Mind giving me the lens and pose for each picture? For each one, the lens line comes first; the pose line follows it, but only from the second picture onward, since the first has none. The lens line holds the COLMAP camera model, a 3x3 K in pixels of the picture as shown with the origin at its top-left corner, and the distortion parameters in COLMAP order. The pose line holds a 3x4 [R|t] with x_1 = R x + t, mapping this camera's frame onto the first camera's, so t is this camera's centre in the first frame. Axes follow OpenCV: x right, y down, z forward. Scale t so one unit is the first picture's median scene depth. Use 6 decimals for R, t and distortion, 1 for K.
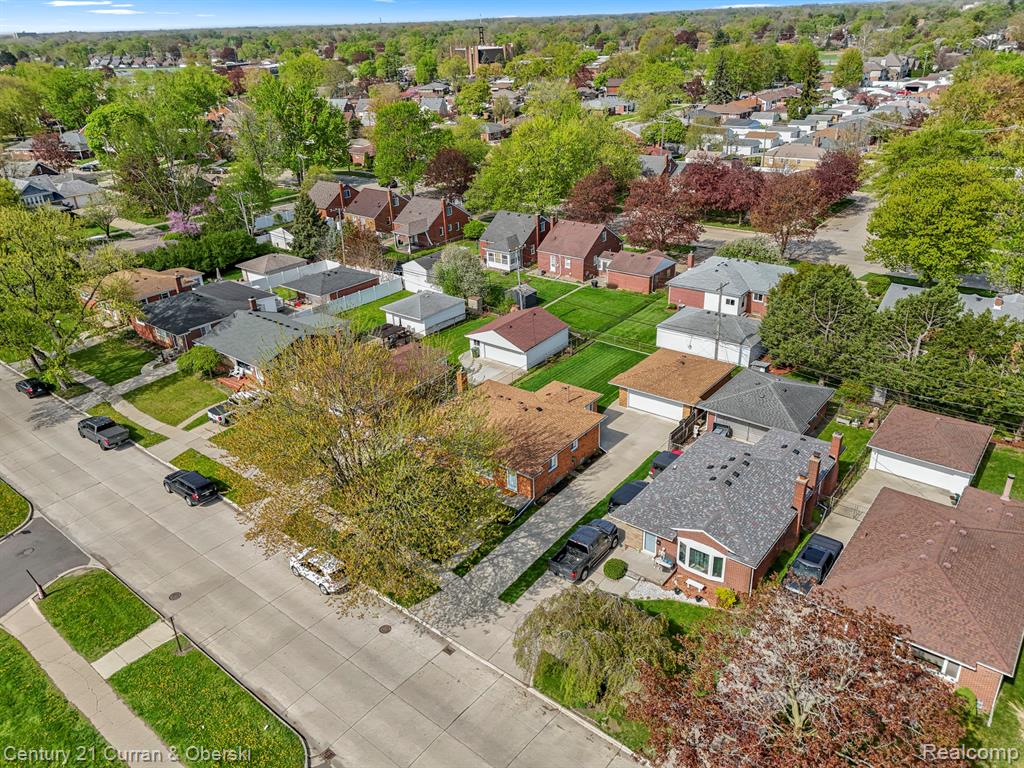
lens RADIAL K [[750.3, 0, 510.4], [0, 750.3, 378.3], [0, 0, 1]] dist [0.080532, -0.078713]
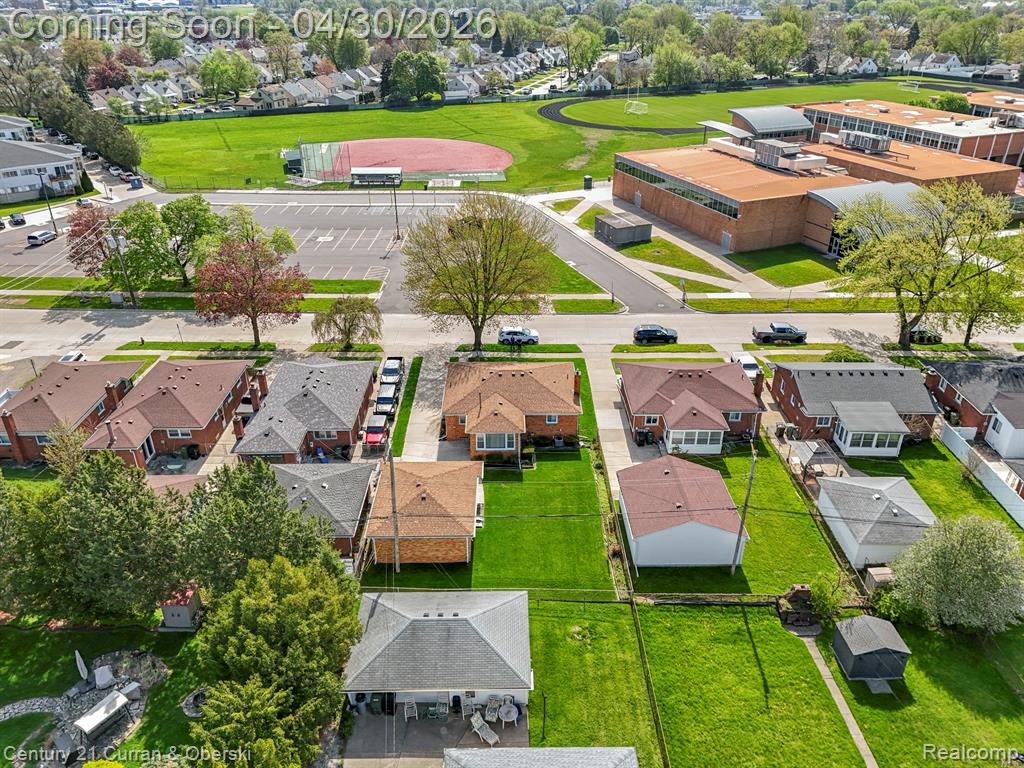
lens RADIAL K [[750.3, 0, 510.4], [0, 750.3, 378.3], [0, 0, 1]] dist [0.080532, -0.078713]
pose [[-0.781063, 0.322400, -0.534789, 0.716212], [-0.237218, 0.639022, 0.731696, -0.937180], [0.577641, 0.698362, -0.422637, 1.720010]]
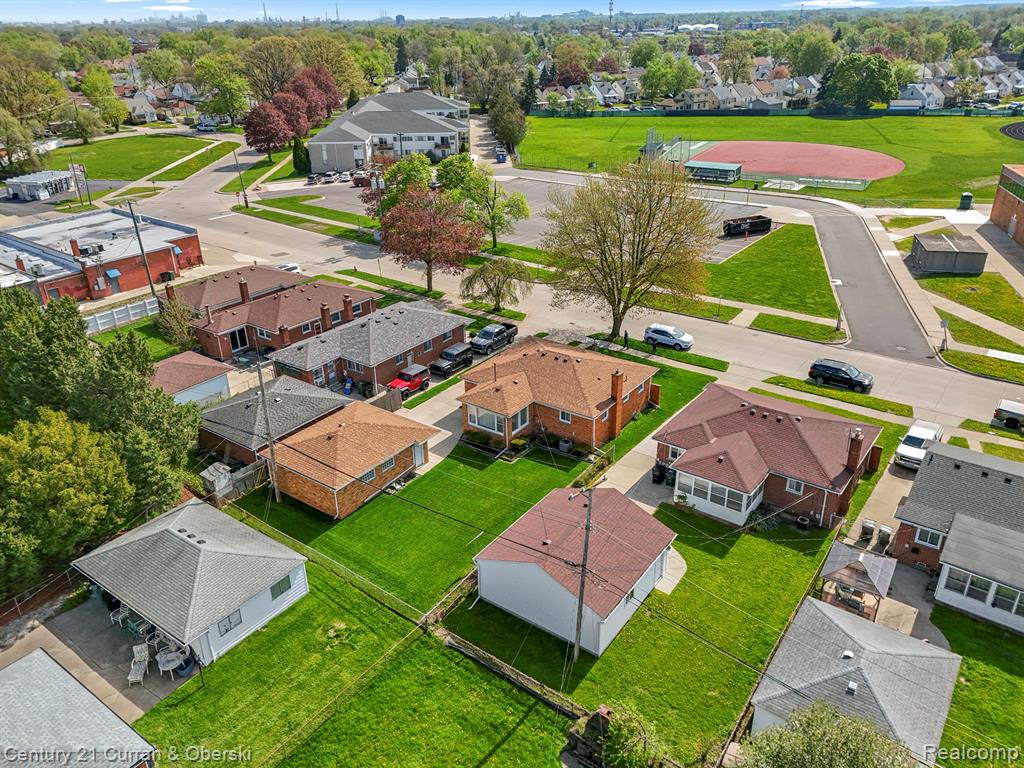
lens RADIAL K [[750.3, 0, 510.4], [0, 750.3, 378.3], [0, 0, 1]] dist [0.080532, -0.078713]
pose [[-0.997780, 0.065849, -0.009958, 0.080648], [0.034026, 0.632594, 0.773736, -0.822340], [0.057250, 0.771679, -0.633430, 1.888508]]
